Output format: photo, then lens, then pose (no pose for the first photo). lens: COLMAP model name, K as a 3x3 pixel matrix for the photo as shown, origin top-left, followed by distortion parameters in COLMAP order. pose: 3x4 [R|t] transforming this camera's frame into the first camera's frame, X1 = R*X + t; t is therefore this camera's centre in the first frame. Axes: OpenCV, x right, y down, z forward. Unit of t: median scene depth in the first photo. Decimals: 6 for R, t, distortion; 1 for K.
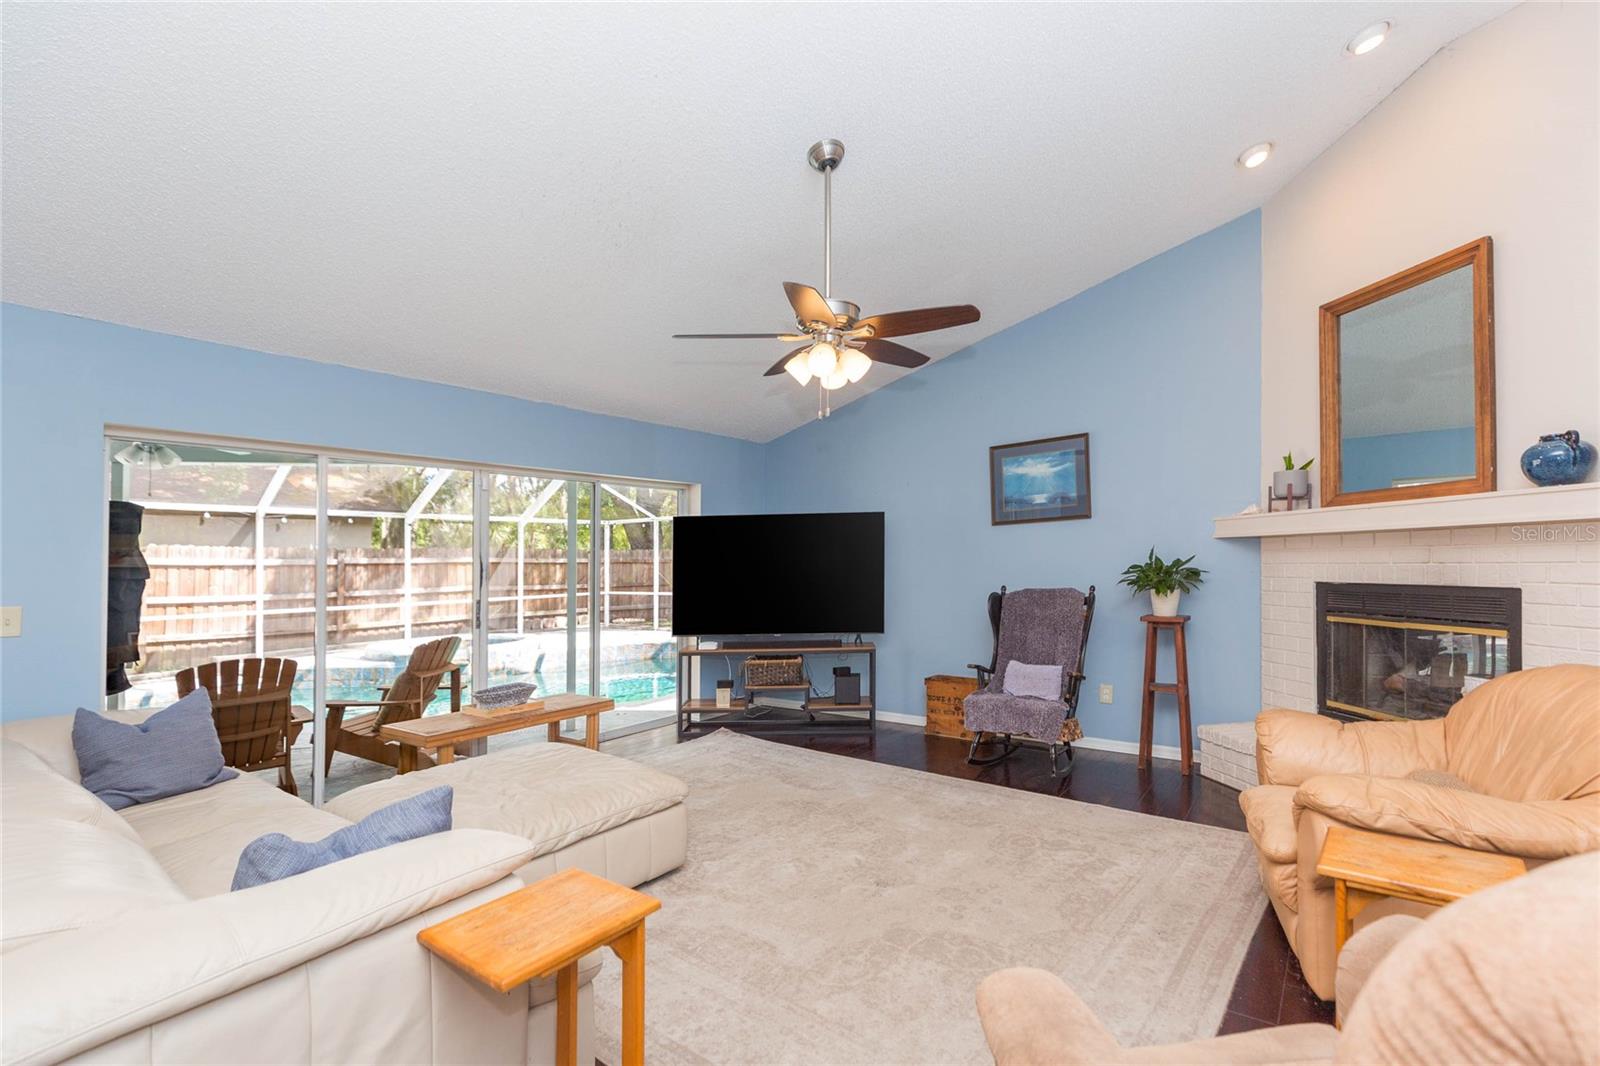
lens RADIAL K [[730.9, 0, 806.8], [0, 730.9, 549.5], [0, 0, 1]] dist [0.001261, 0.000275]
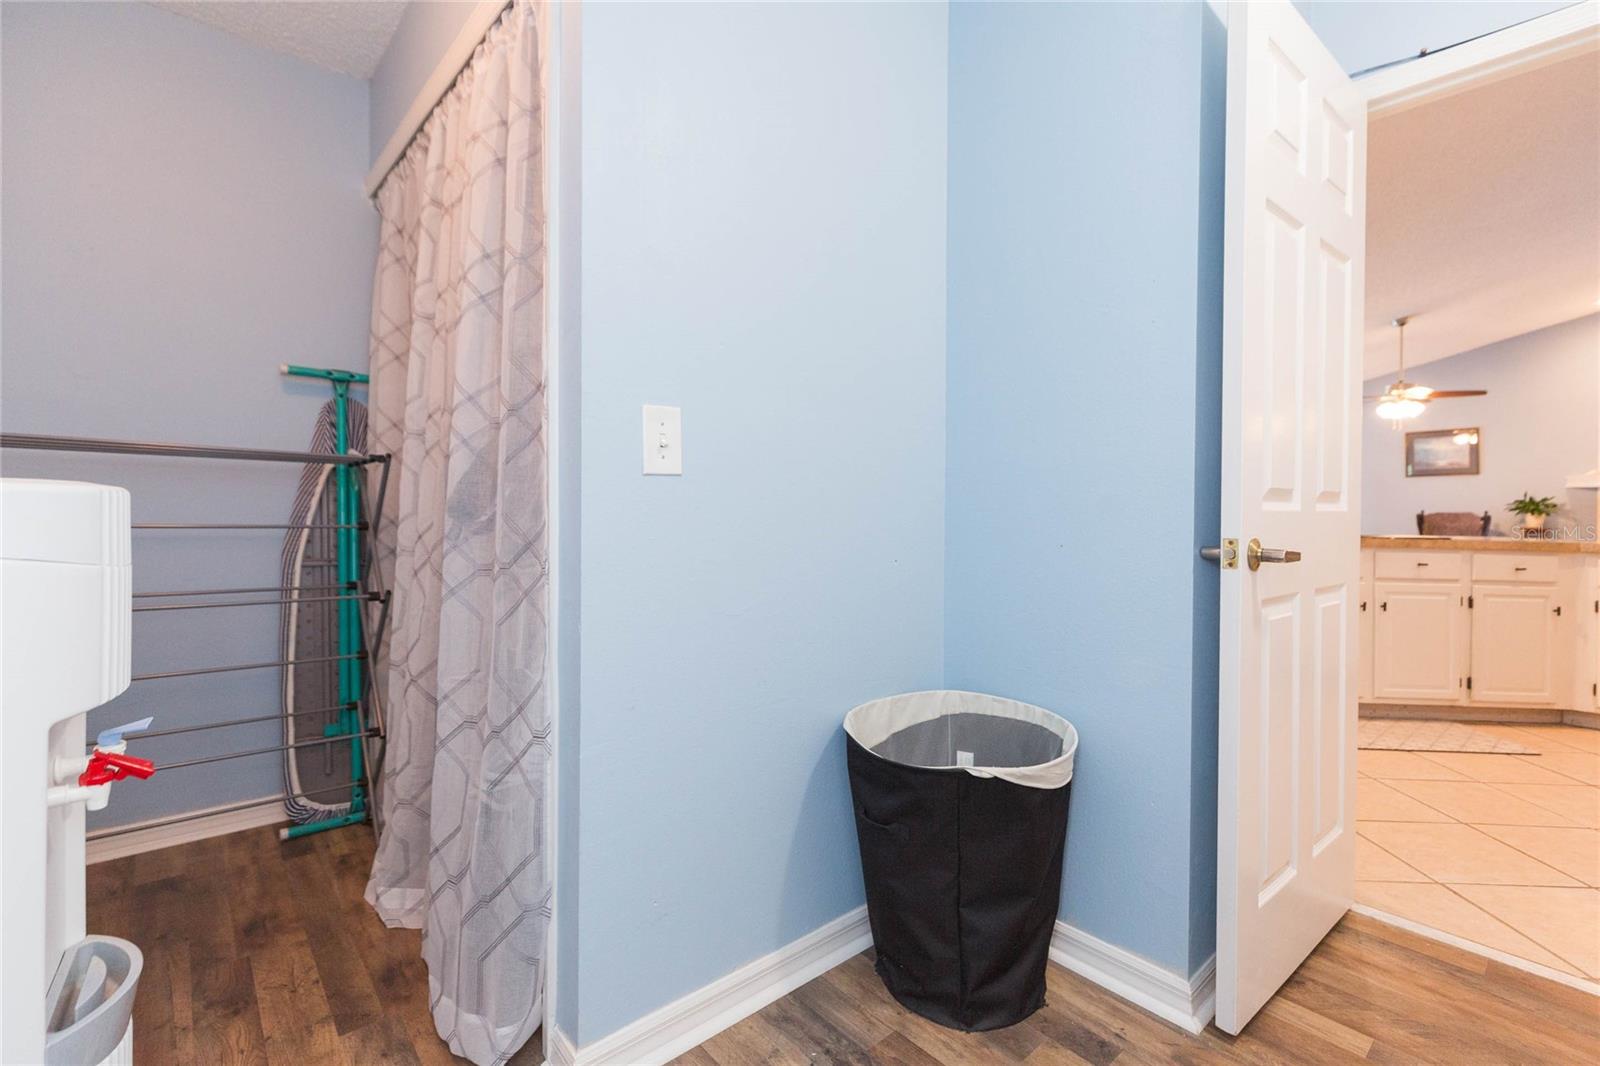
lens RADIAL K [[723.9, 0, 804.5], [0, 723.9, 497.1], [0, 0, 1]] dist [0.000258, 0.000129]
pose [[0.978968, 0.034280, -0.201115, -0.923601], [-0.034171, 0.999408, 0.004019, 0.064404], [0.201134, 0.002938, 0.979559, -1.140887]]
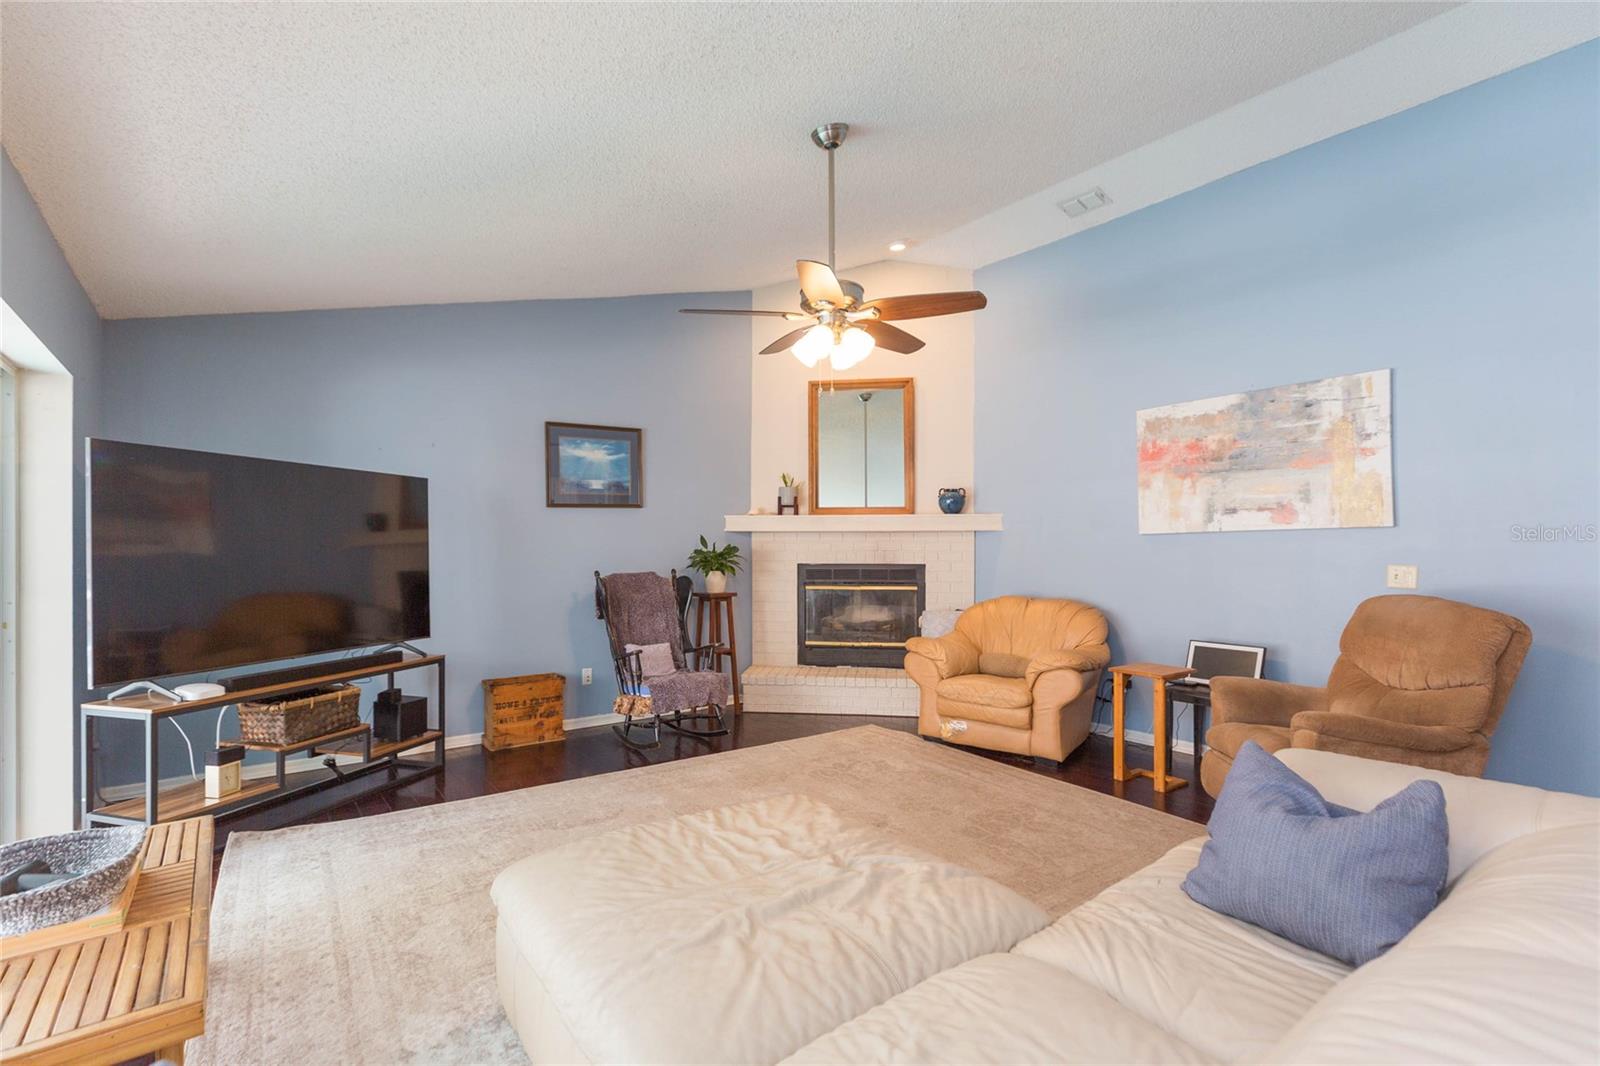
lens RADIAL K [[730.9, 0, 806.8], [0, 730.9, 549.5], [0, 0, 1]] dist [0.001261, 0.000275]
pose [[0.262395, 0.017555, 0.964801, -0.624021], [-0.021665, 0.999690, -0.012297, 0.028243], [-0.964717, -0.017675, 0.262694, 0.497453]]
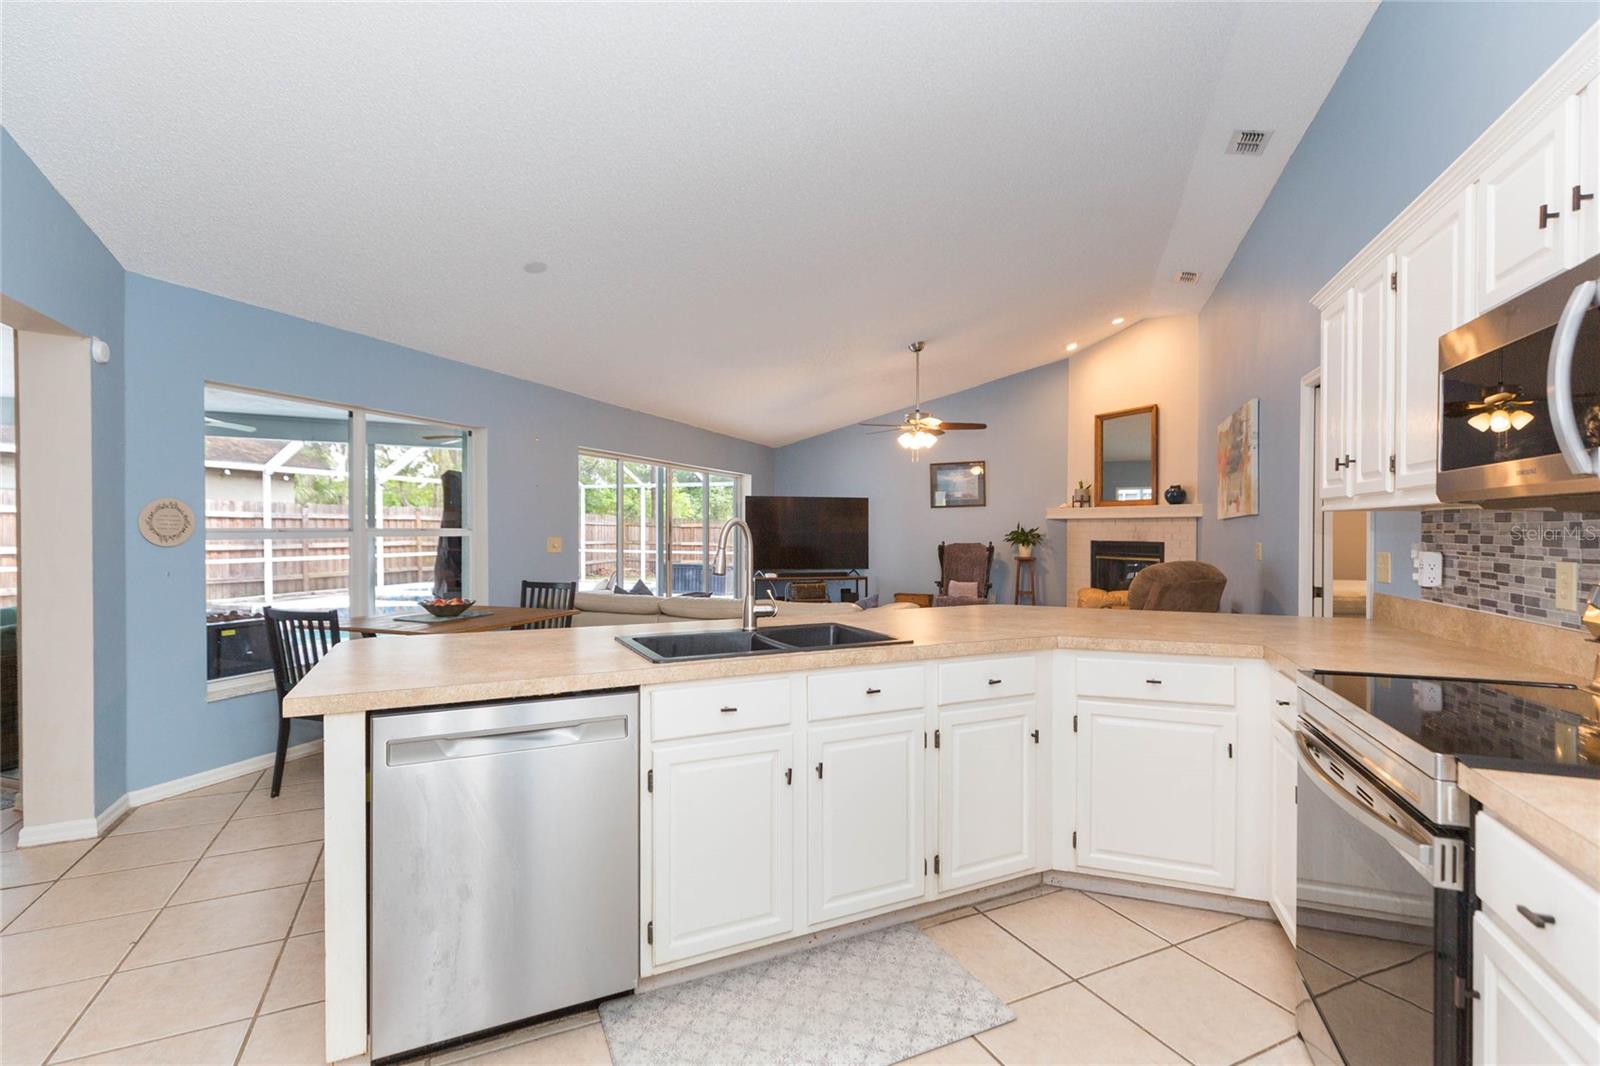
lens RADIAL K [[723.9, 0, 804.5], [0, 723.9, 497.1], [0, 0, 1]] dist [0.000258, 0.000129]
pose [[0.959621, 0.034912, 0.279121, -0.609758], [-0.027178, 0.999133, -0.031532, 0.005385], [-0.279980, 0.022673, 0.959738, -0.695003]]
